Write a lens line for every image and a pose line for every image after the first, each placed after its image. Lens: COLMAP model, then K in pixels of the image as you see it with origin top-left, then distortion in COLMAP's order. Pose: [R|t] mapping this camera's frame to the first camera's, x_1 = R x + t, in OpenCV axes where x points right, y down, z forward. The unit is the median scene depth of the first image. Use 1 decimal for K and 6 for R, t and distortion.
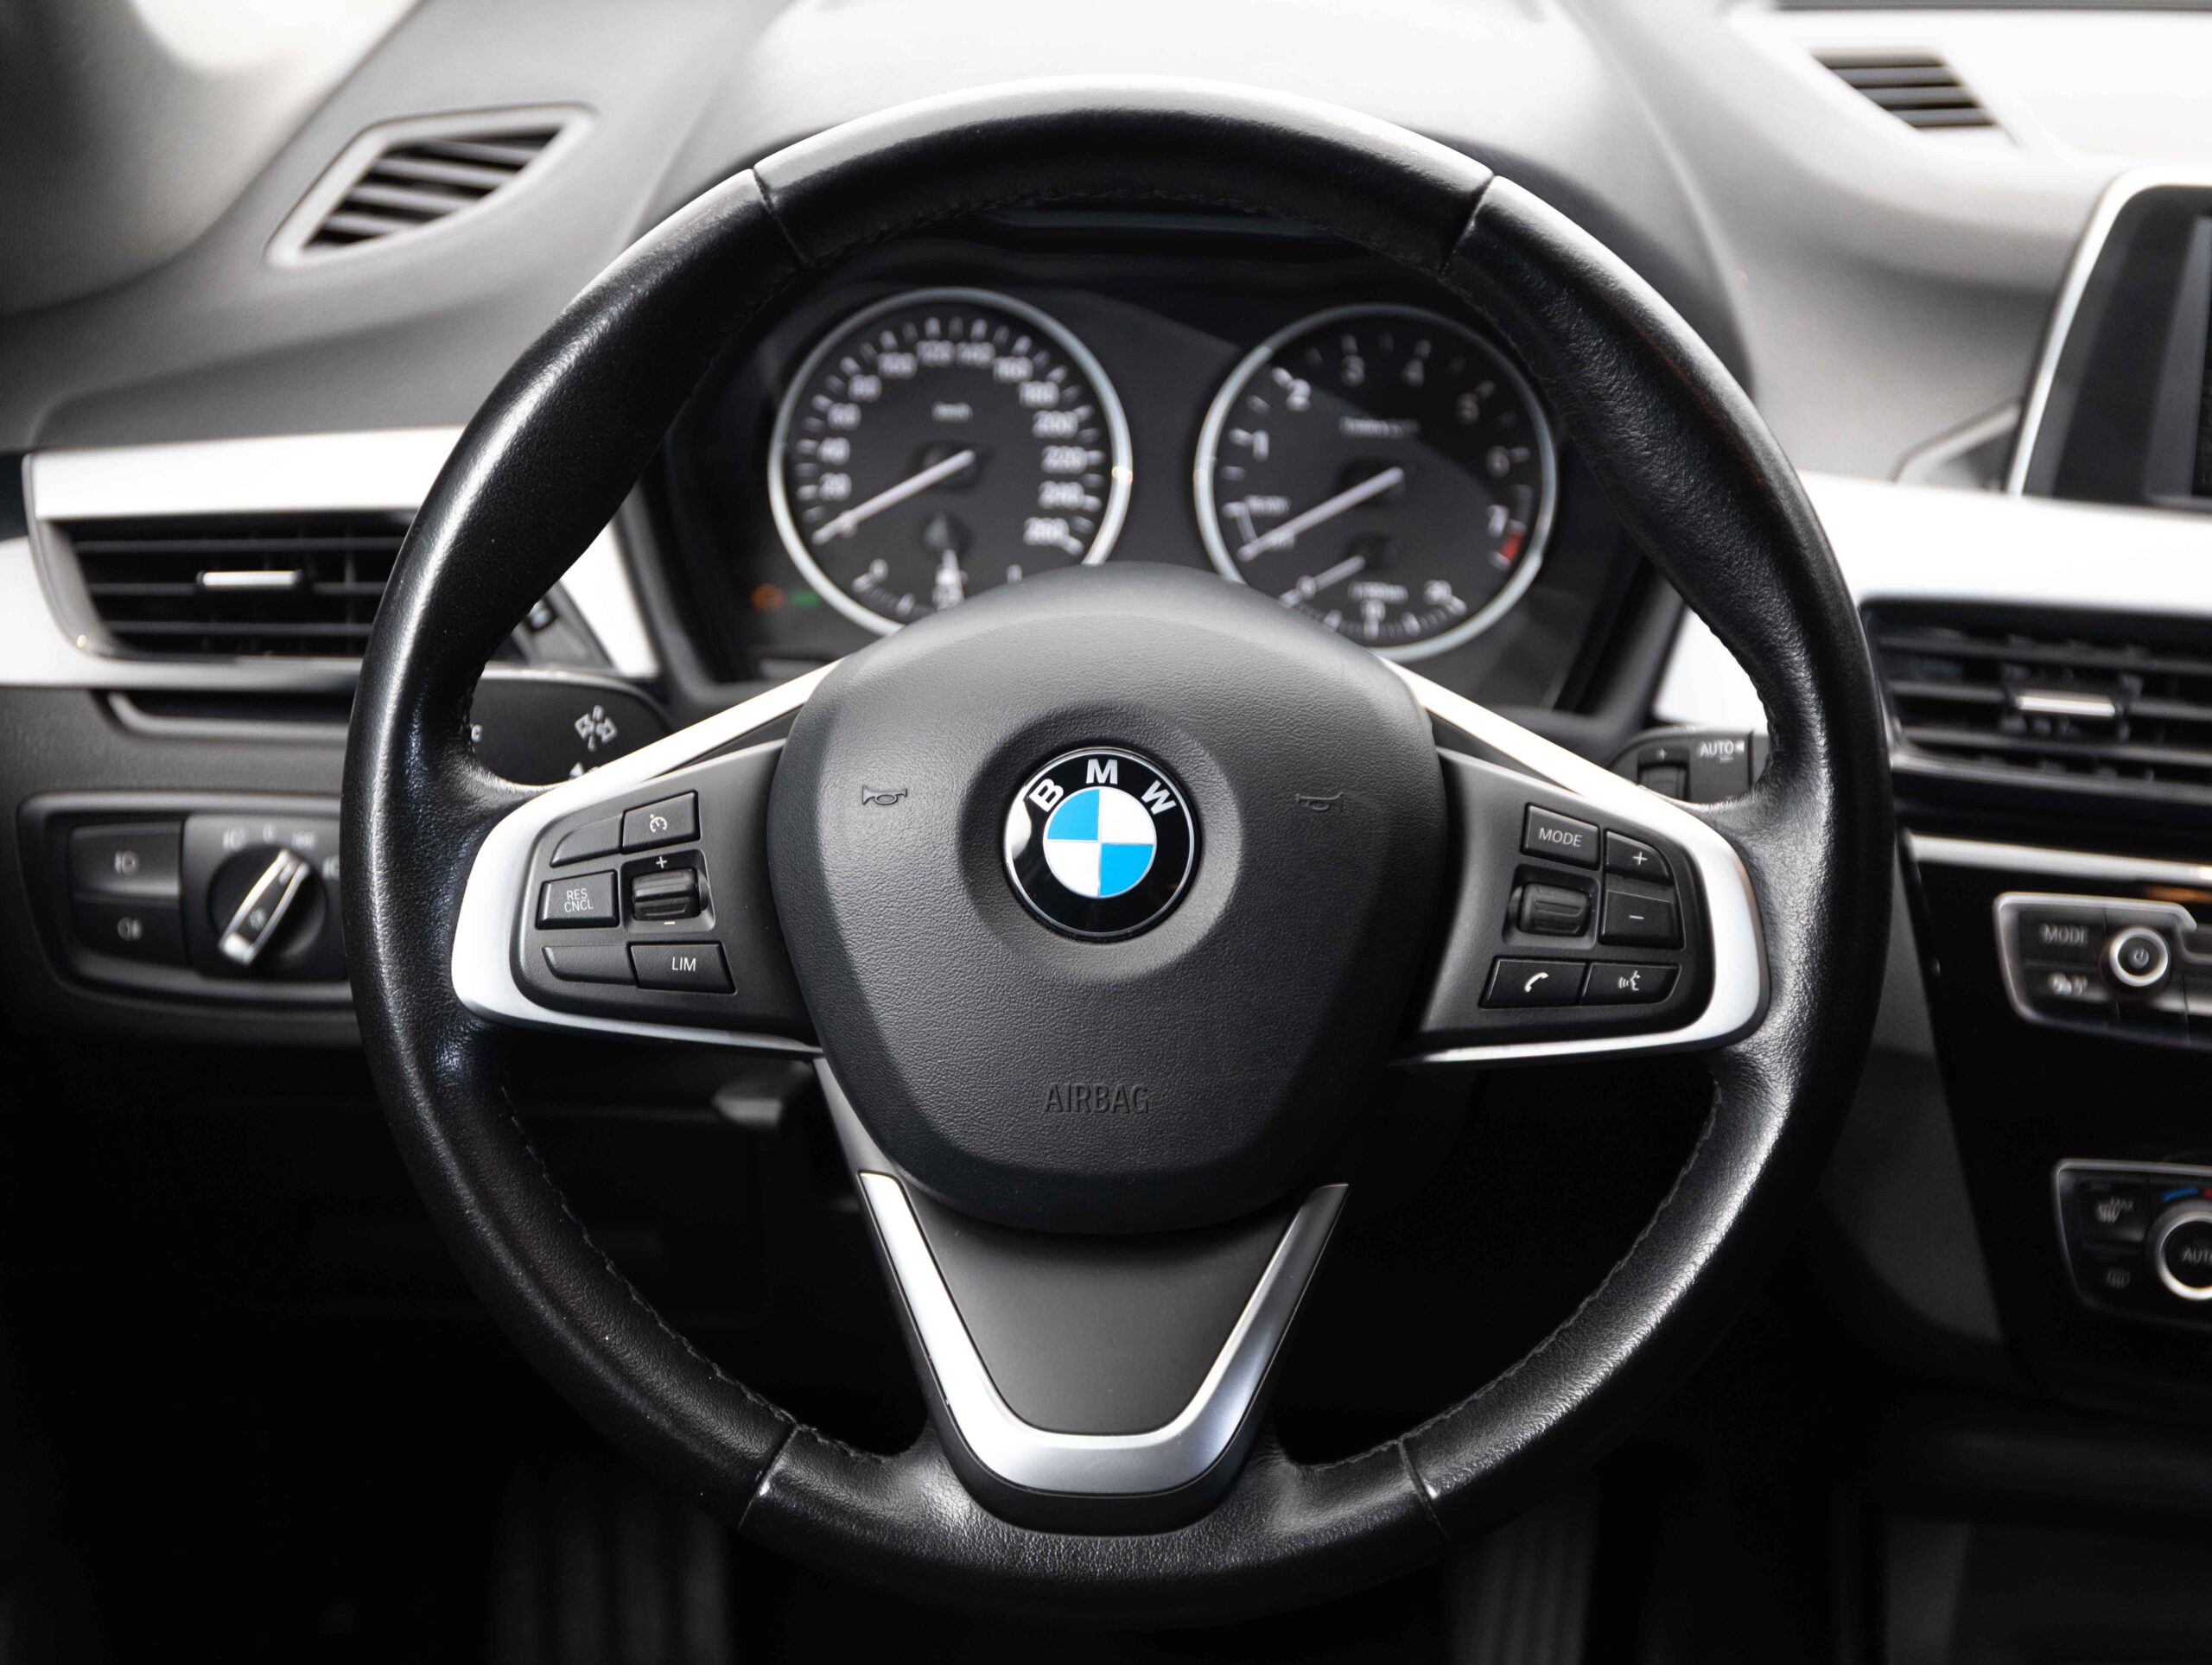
lens RADIAL K [[4261.8, 0, 1106.0], [0, 4261.8, 832.5], [0, 0, 1]] dist [0.001383, 0.018261]
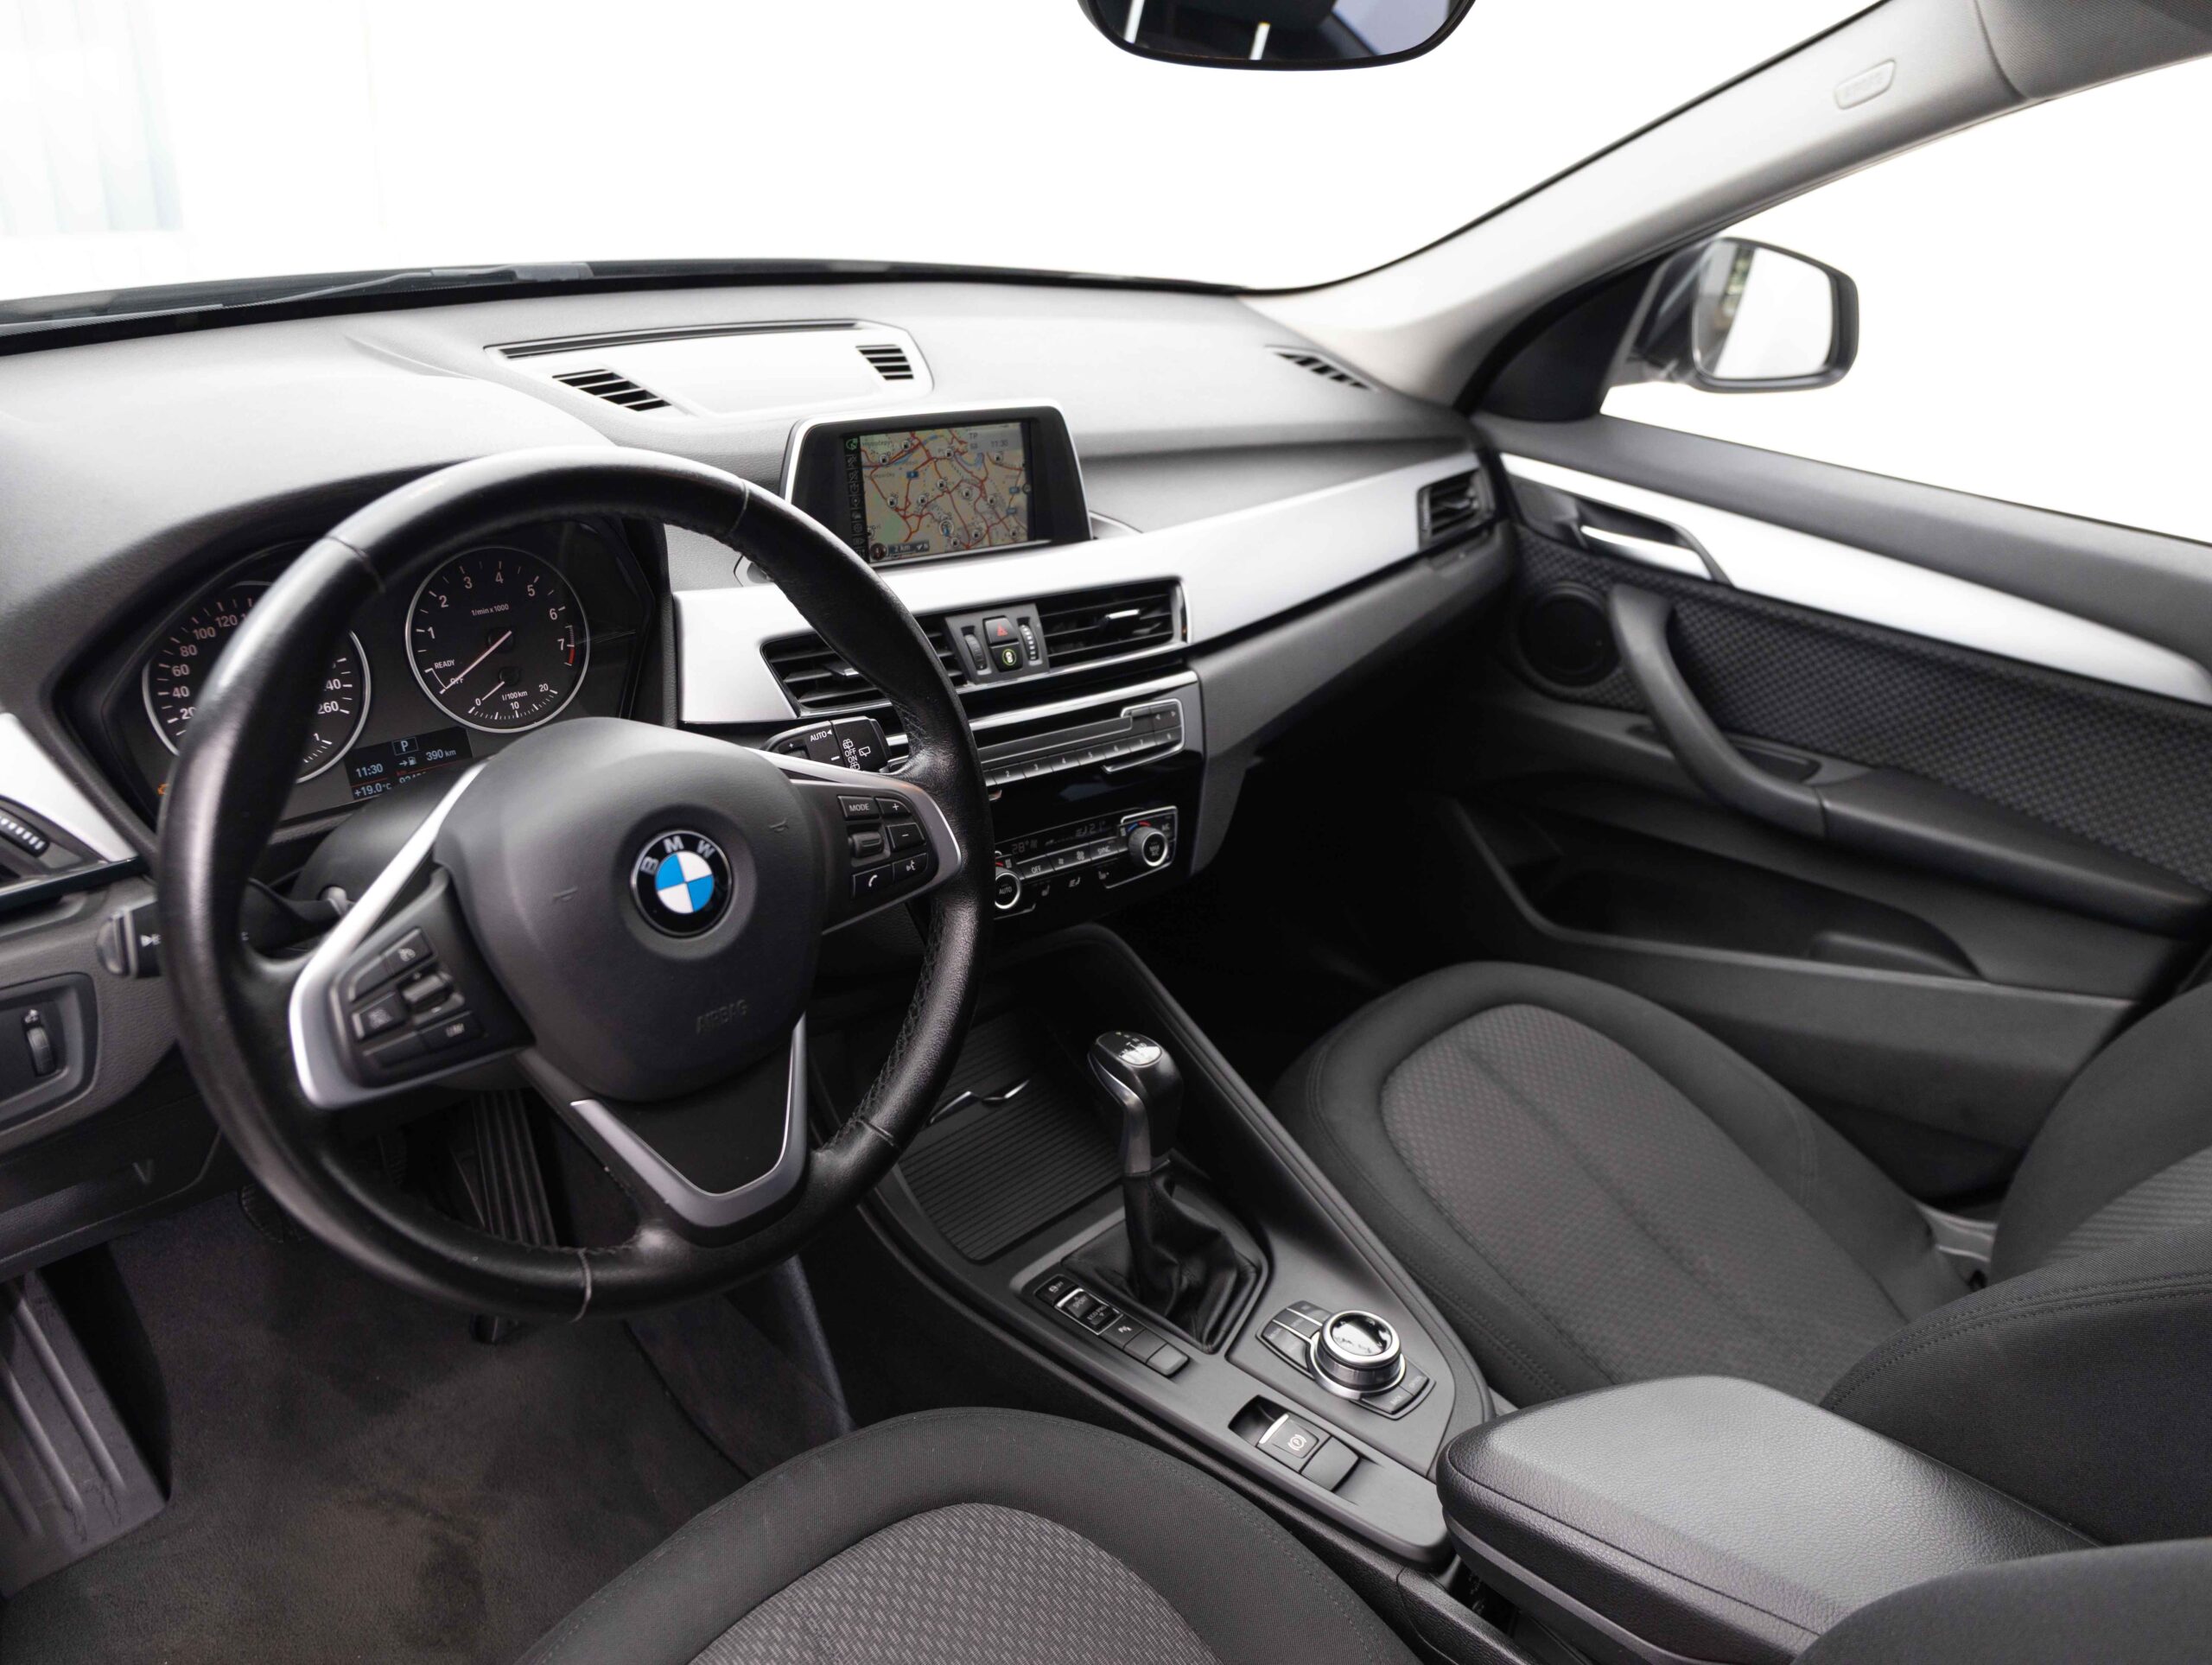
lens RADIAL K [[1618.2, 0, 1106.0], [0, 1618.2, 832.5], [0, 0, 1]] dist [-0.008322, -0.001618]
pose [[0.682865, -0.299611, 0.666280, -0.275478], [0.206829, 0.954005, 0.217017, -0.108170], [-0.700655, -0.010387, 0.713424, 0.324977]]
